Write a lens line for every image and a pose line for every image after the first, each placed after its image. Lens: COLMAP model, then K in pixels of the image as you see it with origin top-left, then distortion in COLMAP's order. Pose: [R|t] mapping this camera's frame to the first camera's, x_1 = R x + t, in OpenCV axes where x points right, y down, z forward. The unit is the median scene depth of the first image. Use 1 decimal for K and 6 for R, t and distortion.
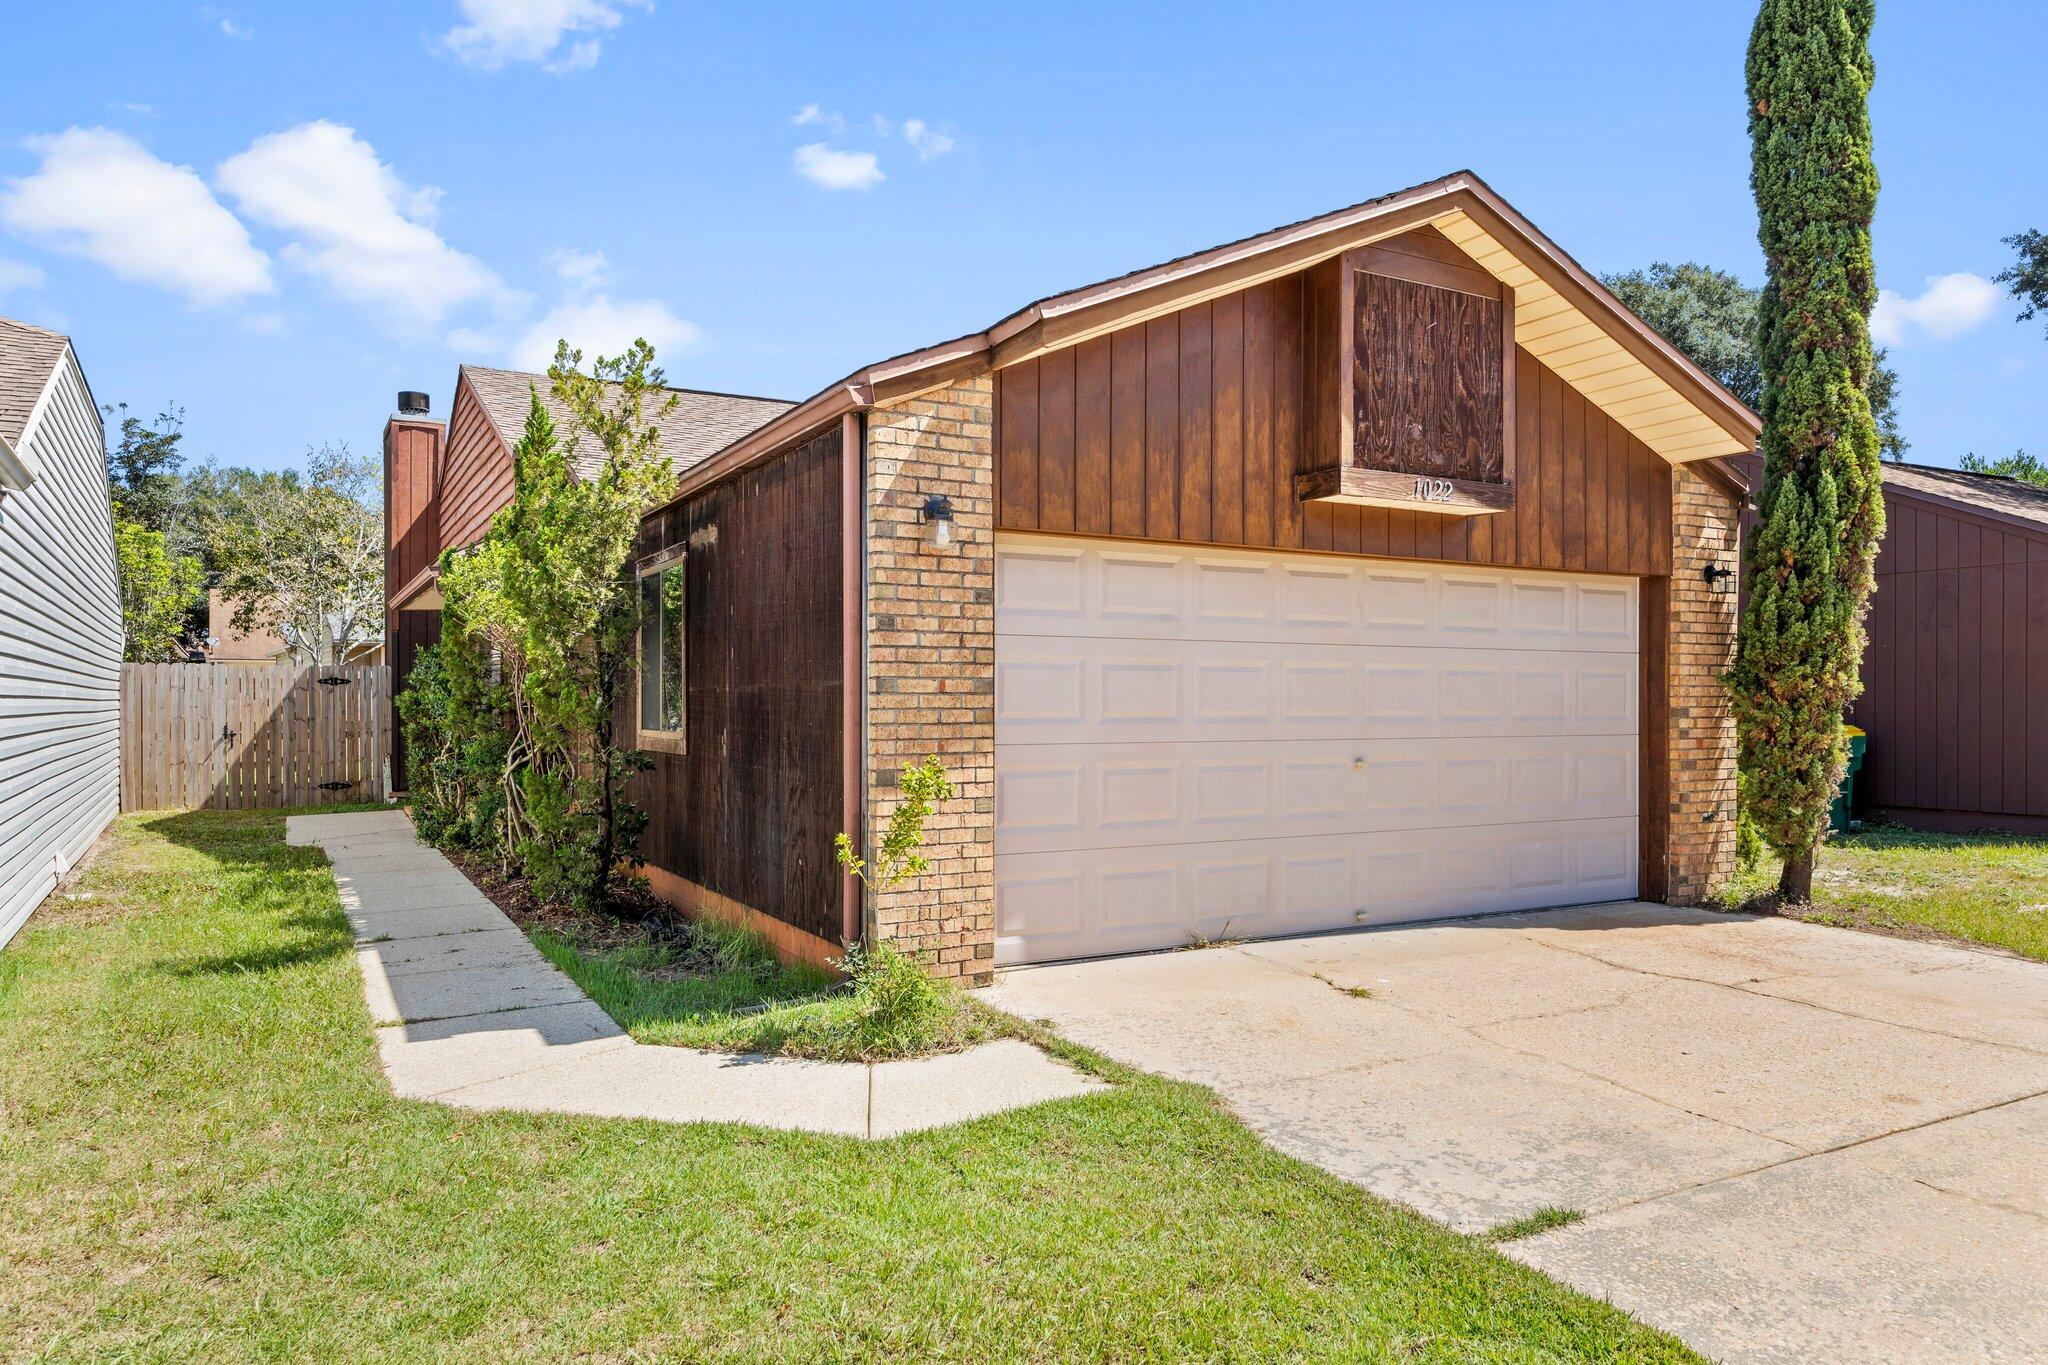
lens RADIAL K [[1349.3, 0, 1032.8], [0, 1349.3, 688.2], [0, 0, 1]] dist [-0.001877, 0.006960]
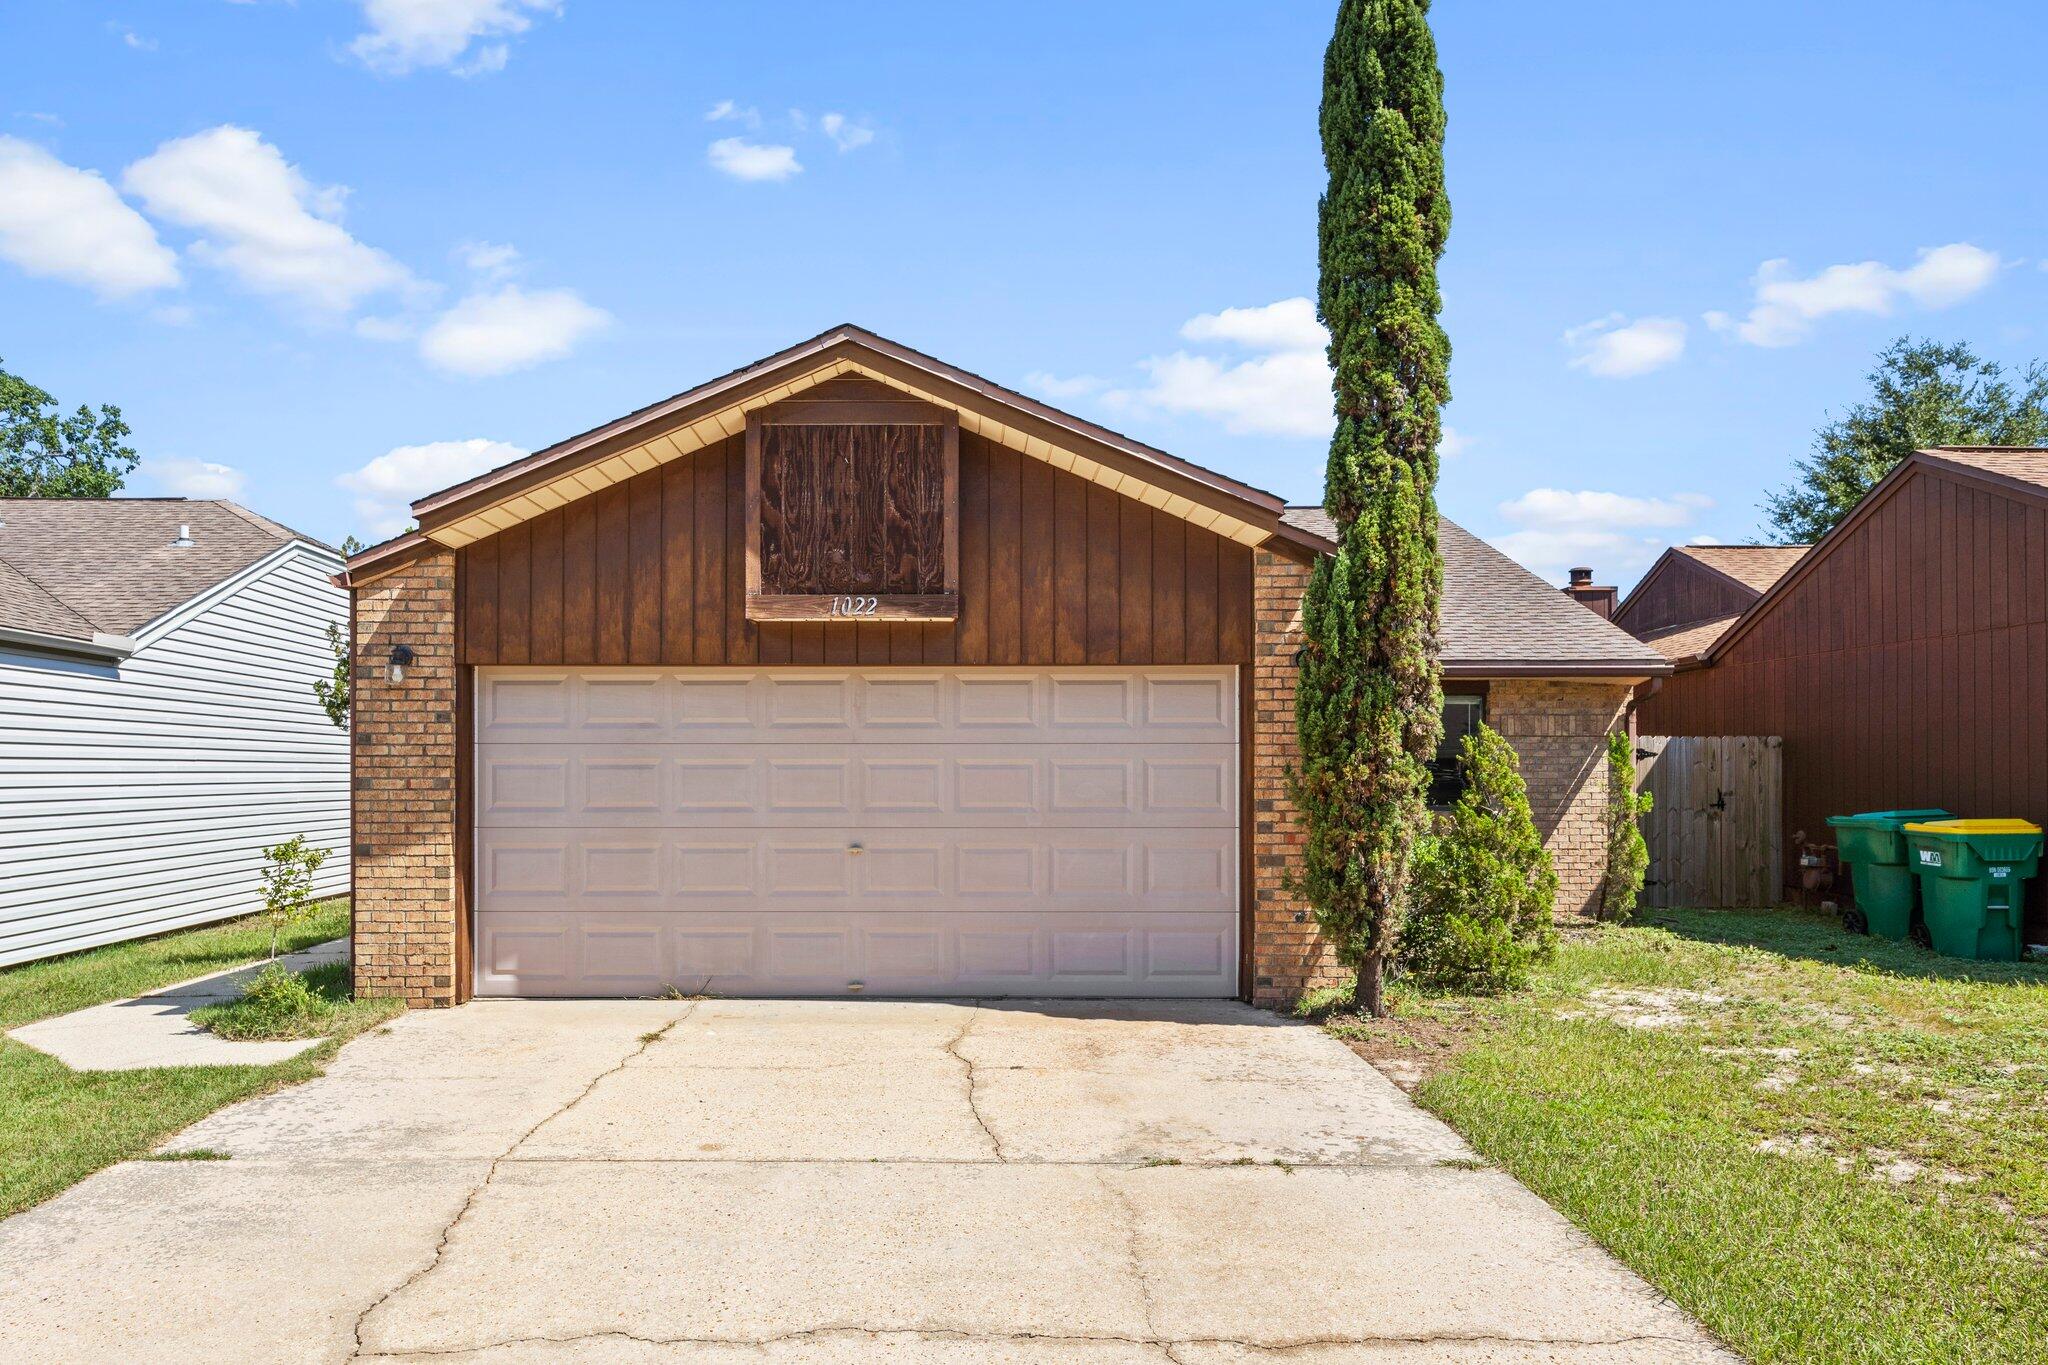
lens RADIAL K [[1388.1, 0, 907.8], [0, 1388.1, 733.1], [0, 0, 1]] dist [0.004000, 0.001581]
pose [[0.869082, -0.014792, -0.494448, 0.939395], [0.006322, 0.999803, -0.018798, -0.020621], [0.494628, 0.013211, 0.869004, 0.022612]]
